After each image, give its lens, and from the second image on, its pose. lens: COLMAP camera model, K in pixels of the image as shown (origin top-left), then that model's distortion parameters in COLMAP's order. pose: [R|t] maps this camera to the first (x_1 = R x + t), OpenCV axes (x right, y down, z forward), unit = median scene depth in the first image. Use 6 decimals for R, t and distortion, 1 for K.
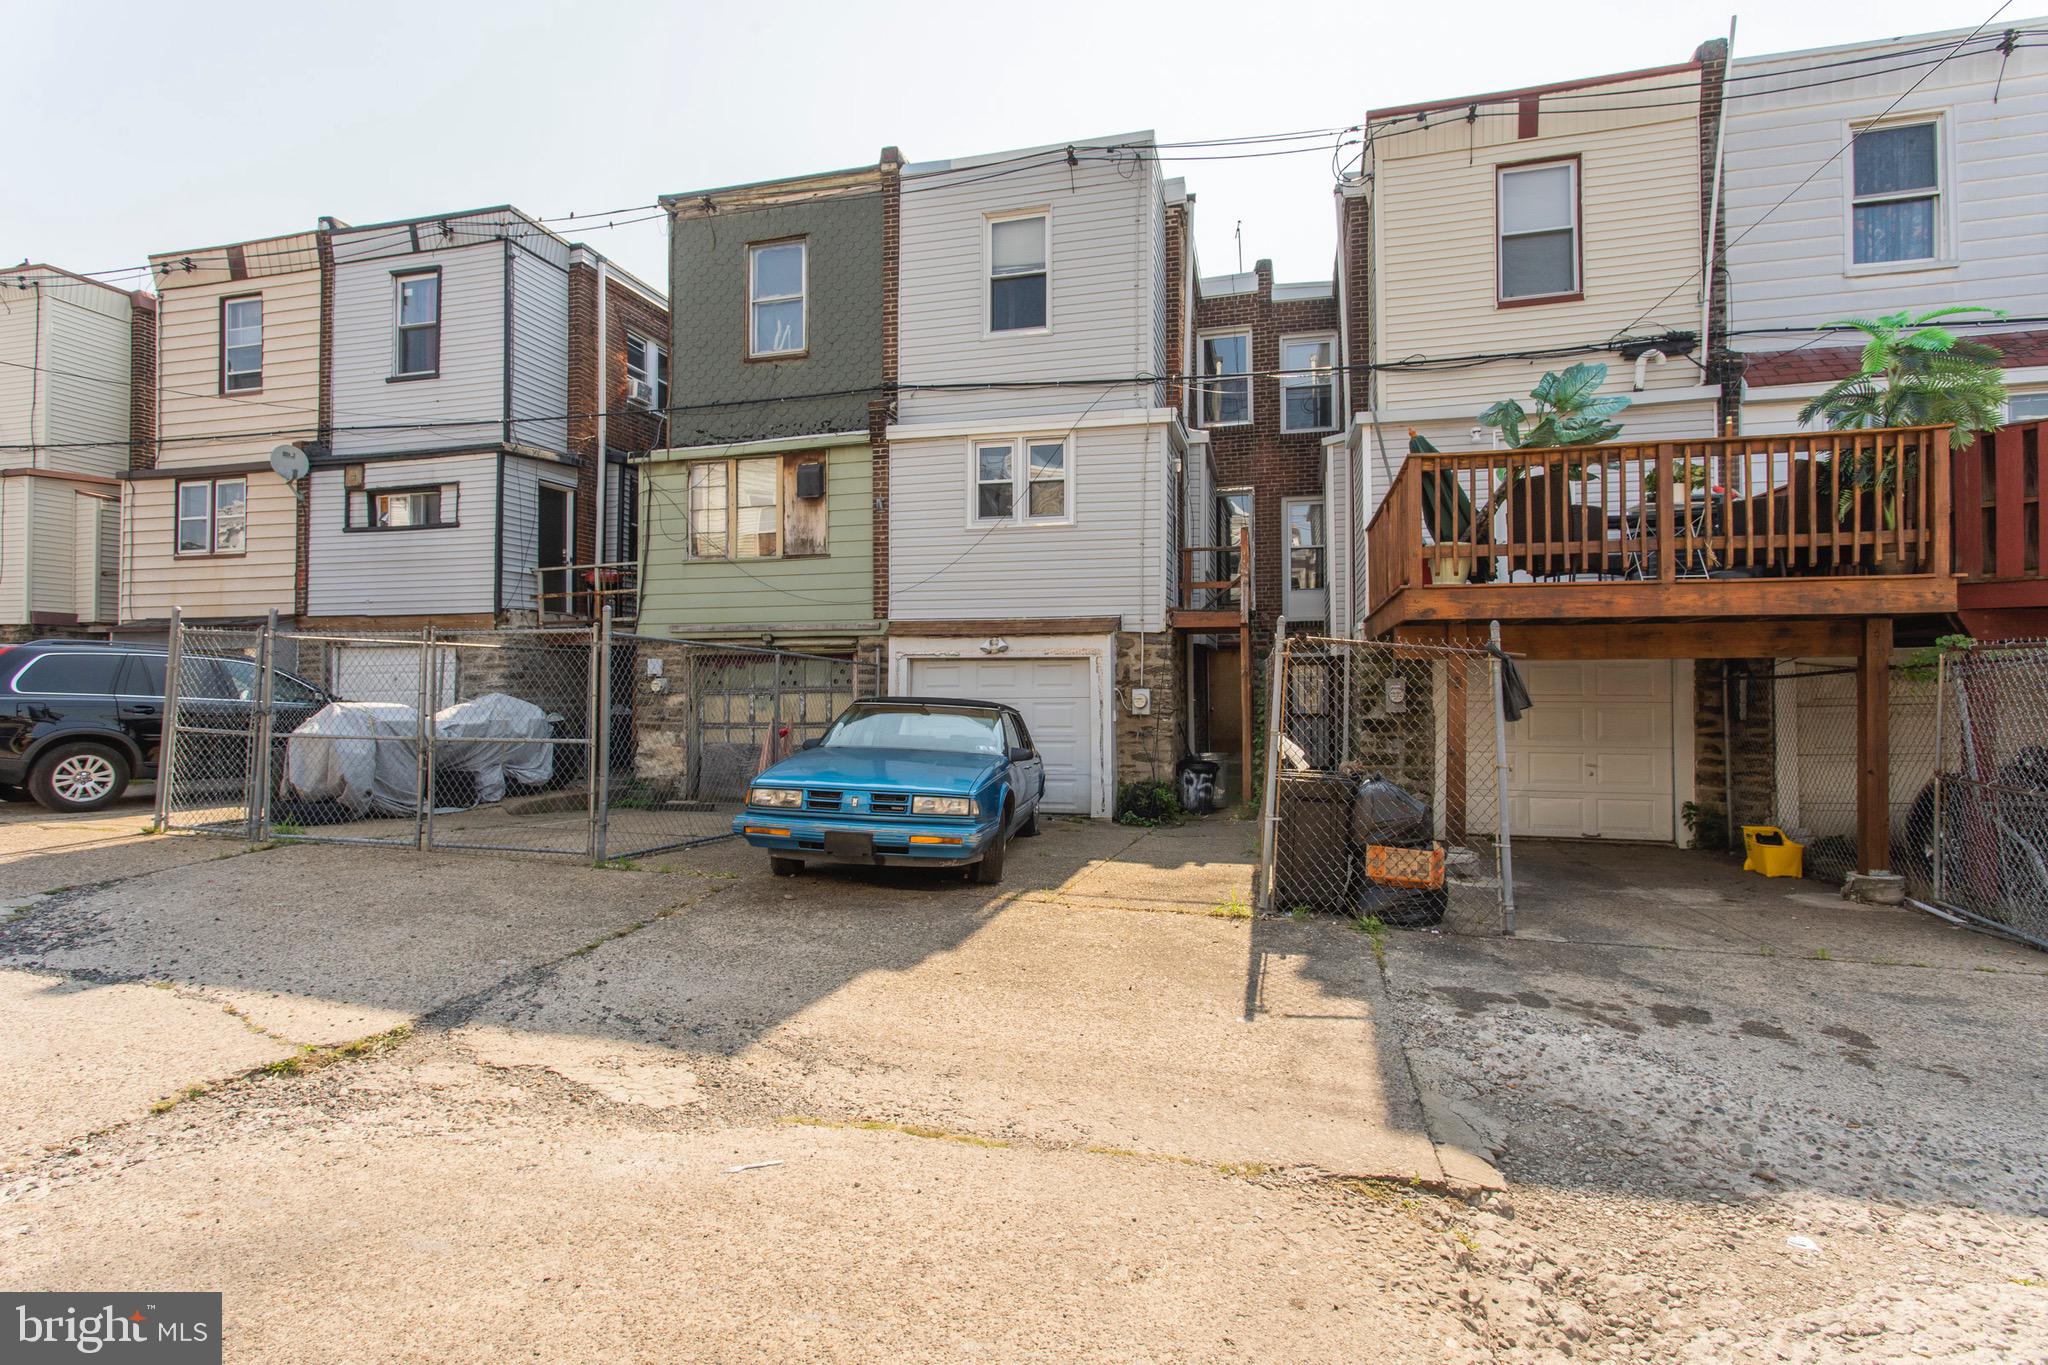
lens RADIAL K [[986.8, 0, 1040.6], [0, 986.8, 690.3], [0, 0, 1]] dist [-0.000599, 0.003737]
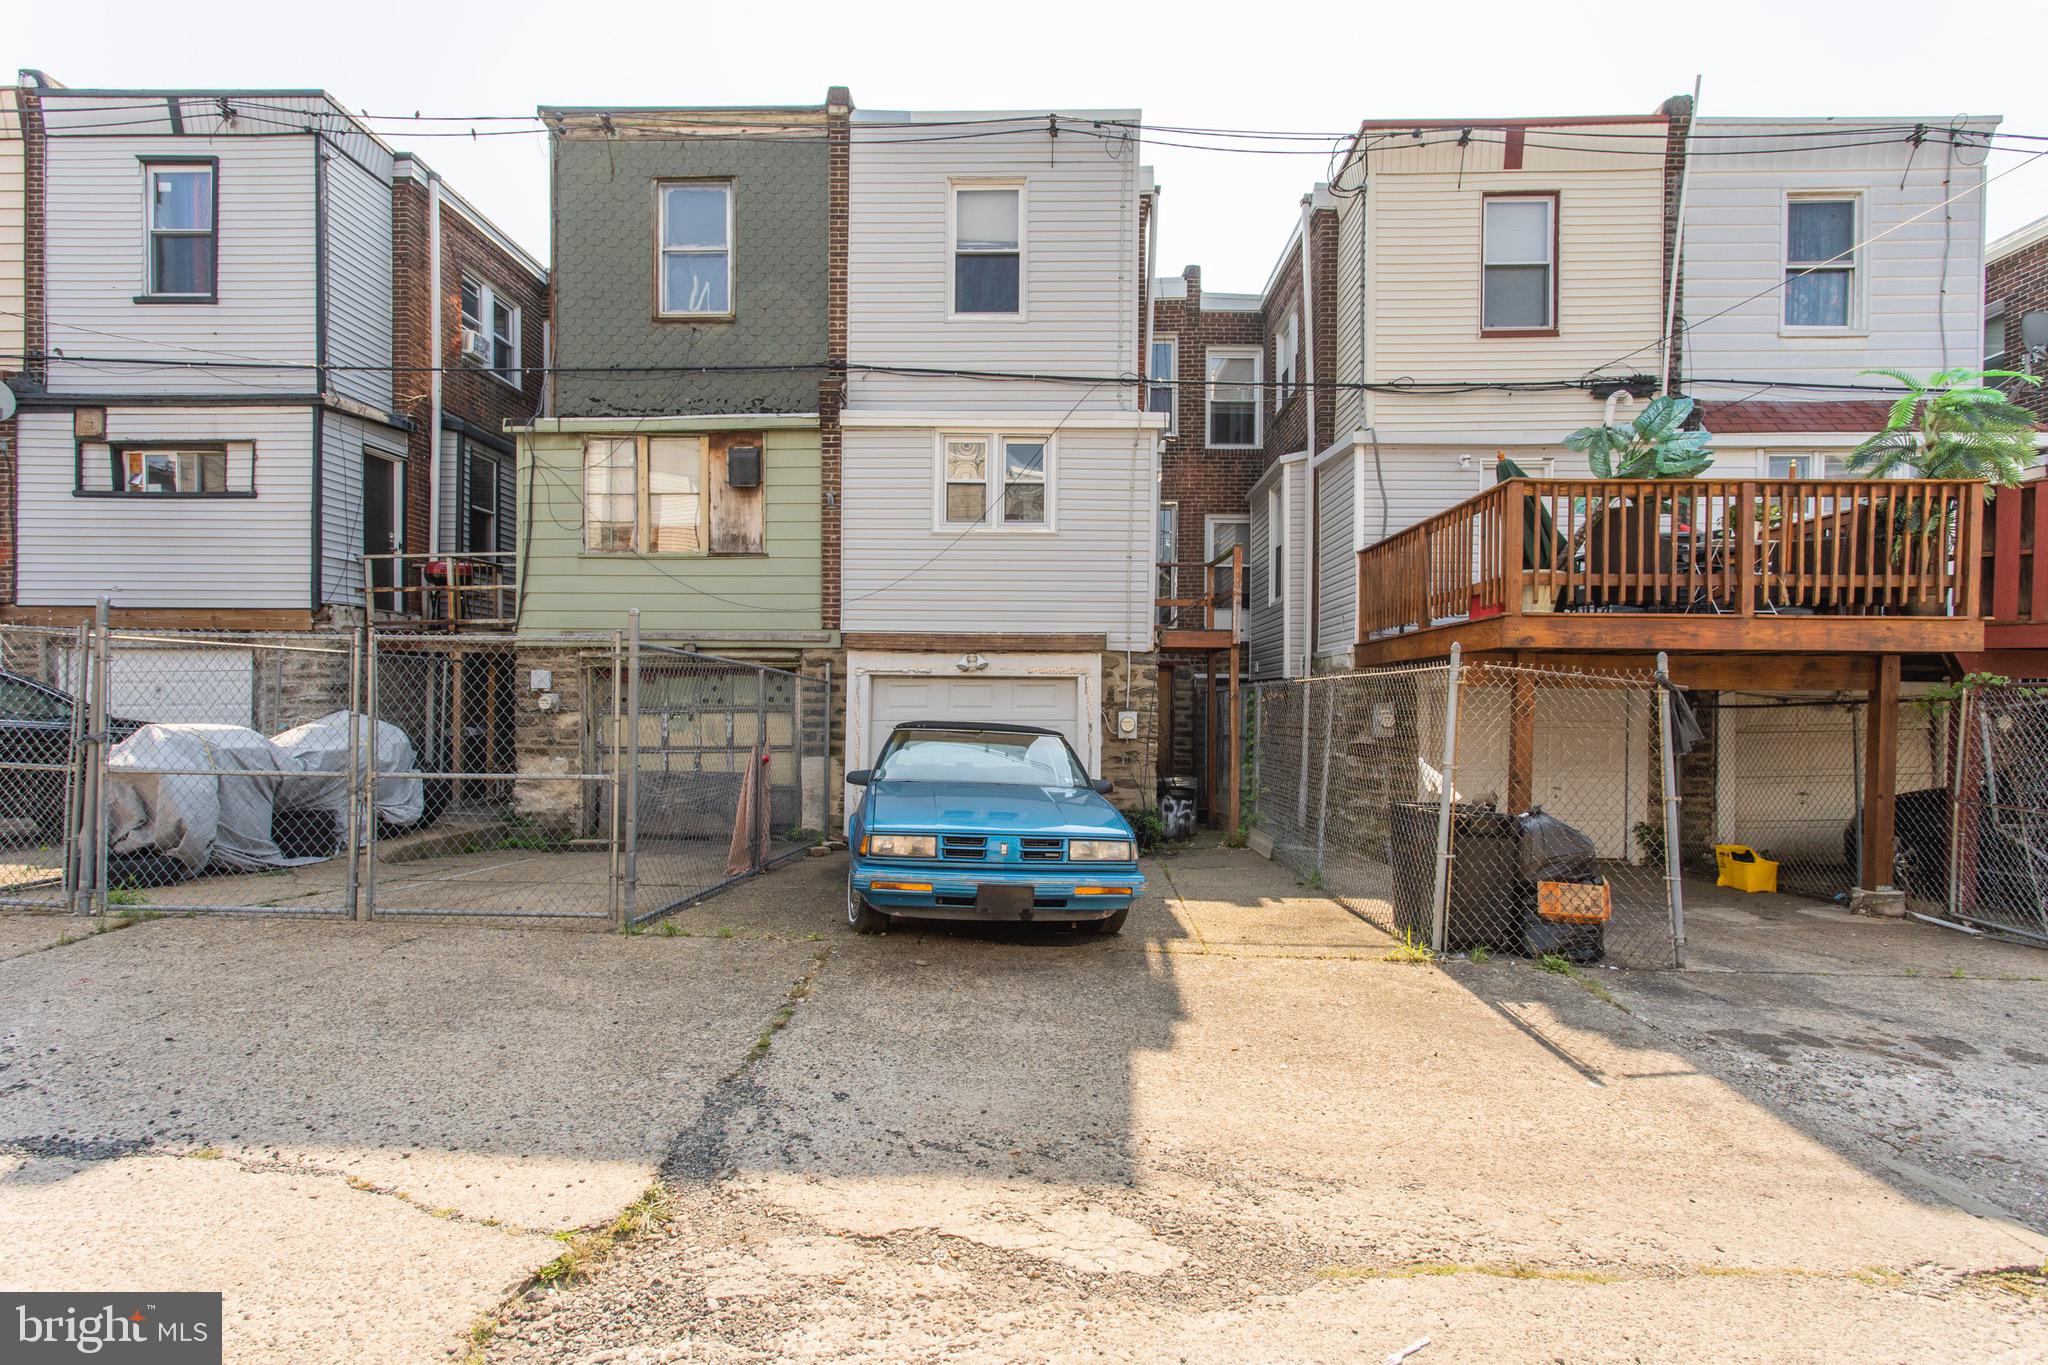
lens RADIAL K [[986.8, 0, 917.0], [0, 986.8, 733.3], [0, 0, 1]] dist [-0.000599, 0.003737]
pose [[0.973377, 0.000623, 0.229210, -0.330336], [-0.008271, 0.999440, 0.032408, -0.009997], [-0.229062, -0.033441, 0.972837, 0.136570]]
